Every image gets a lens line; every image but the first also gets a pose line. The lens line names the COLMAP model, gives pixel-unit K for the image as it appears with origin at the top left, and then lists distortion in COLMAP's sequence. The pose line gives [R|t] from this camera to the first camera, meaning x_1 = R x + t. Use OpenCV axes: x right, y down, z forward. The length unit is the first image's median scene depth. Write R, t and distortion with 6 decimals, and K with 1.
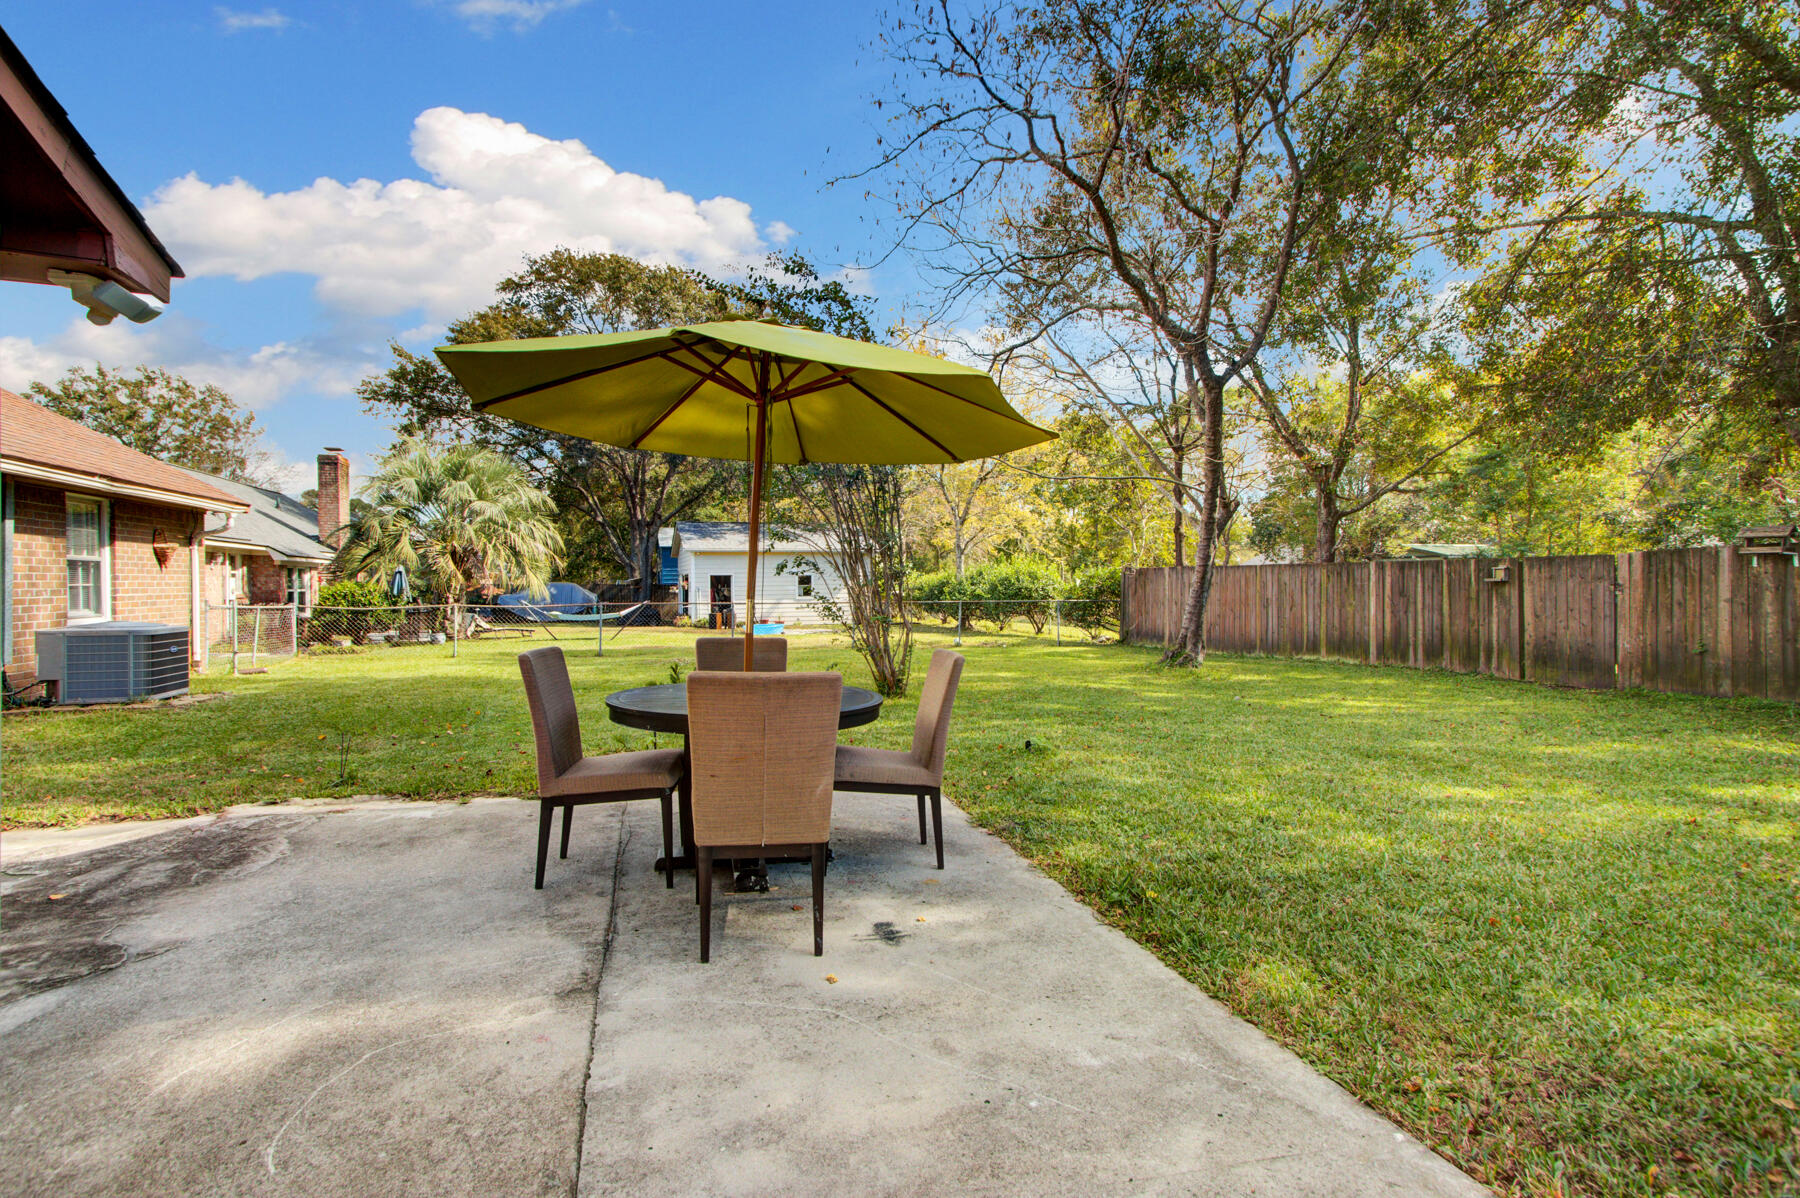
lens RADIAL K [[817.0, 0, 894.1], [0, 817.0, 593.9], [0, 0, 1]] dist [0.009111, 0.000651]
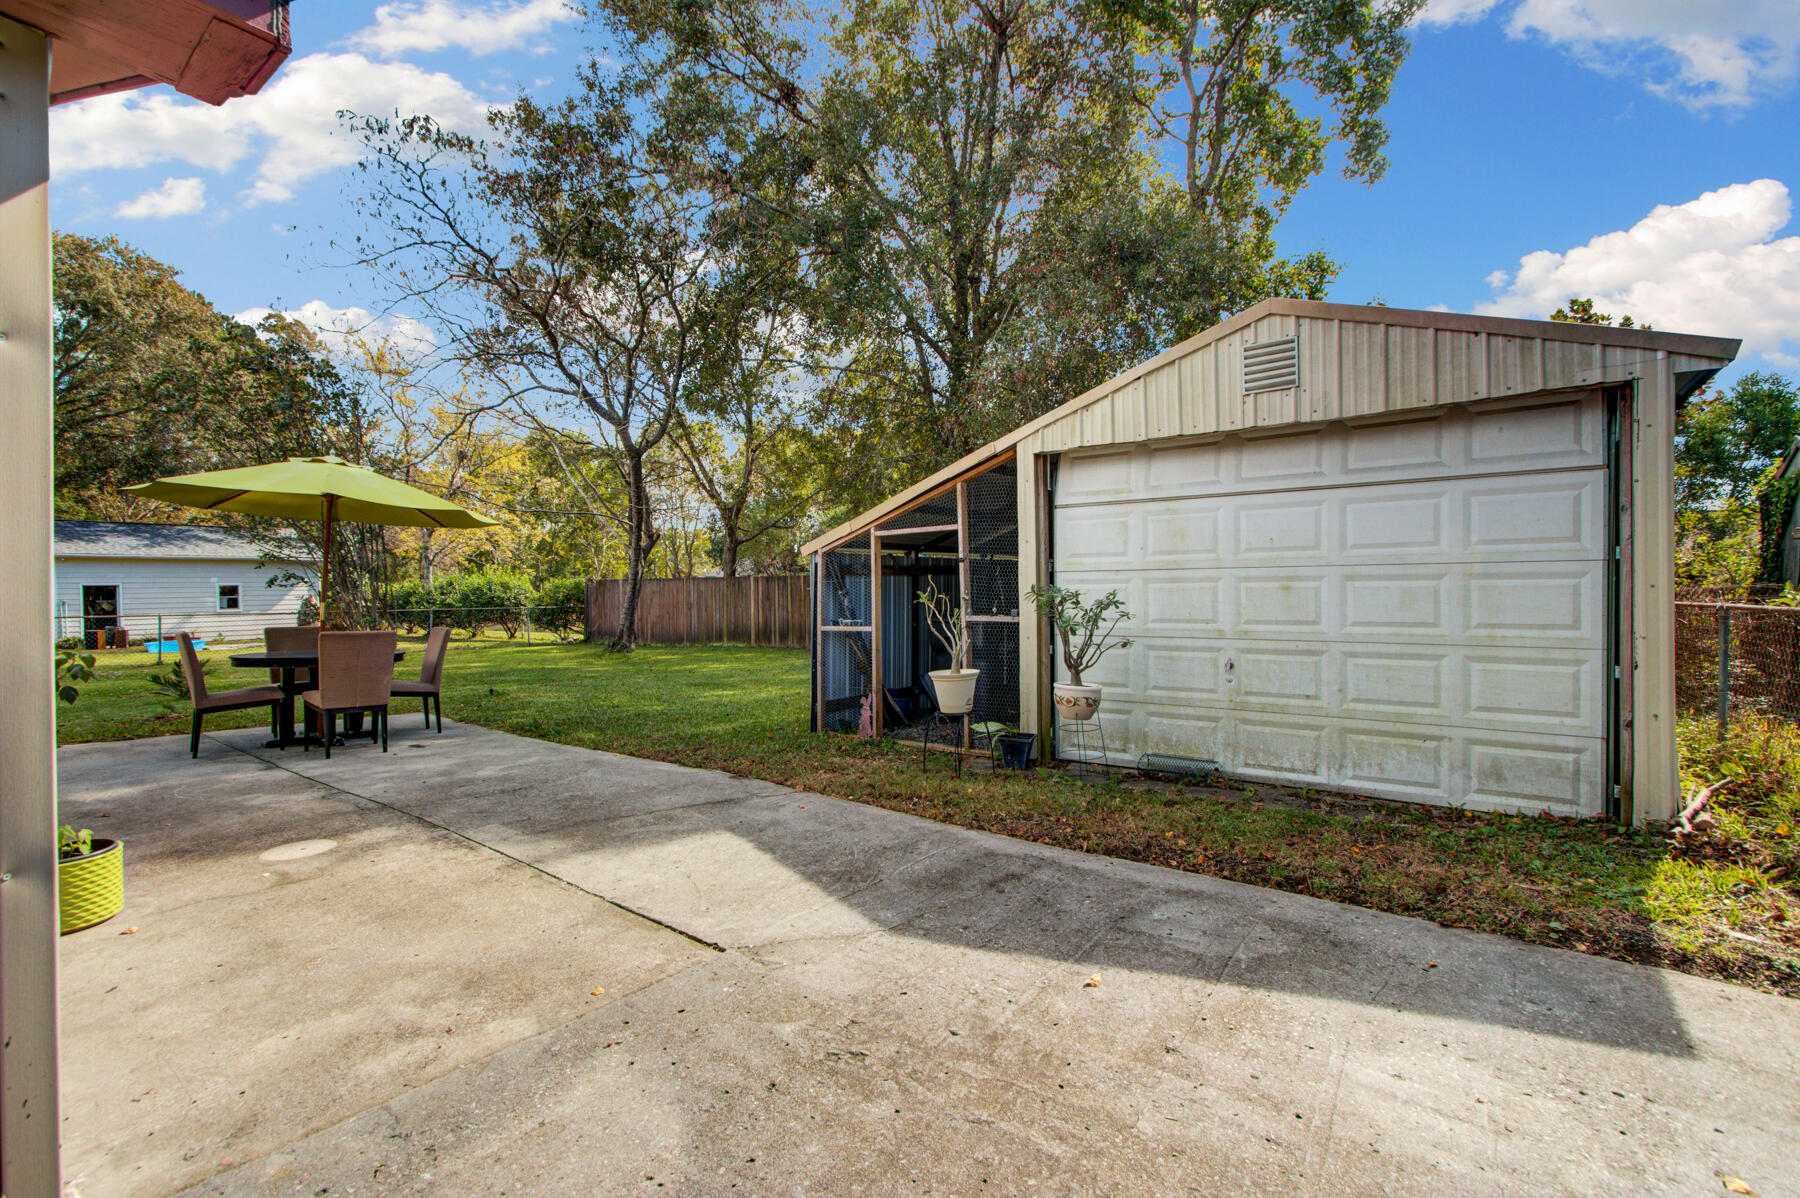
lens RADIAL K [[817.0, 0, 886.3], [0, 817.0, 598.8], [0, 0, 1]] dist [0.009111, 0.000651]
pose [[0.826980, -0.009028, 0.562159, -0.029091], [0.012081, 0.999926, -0.001715, 0.003811], [-0.562101, 0.008210, 0.827028, -0.231107]]
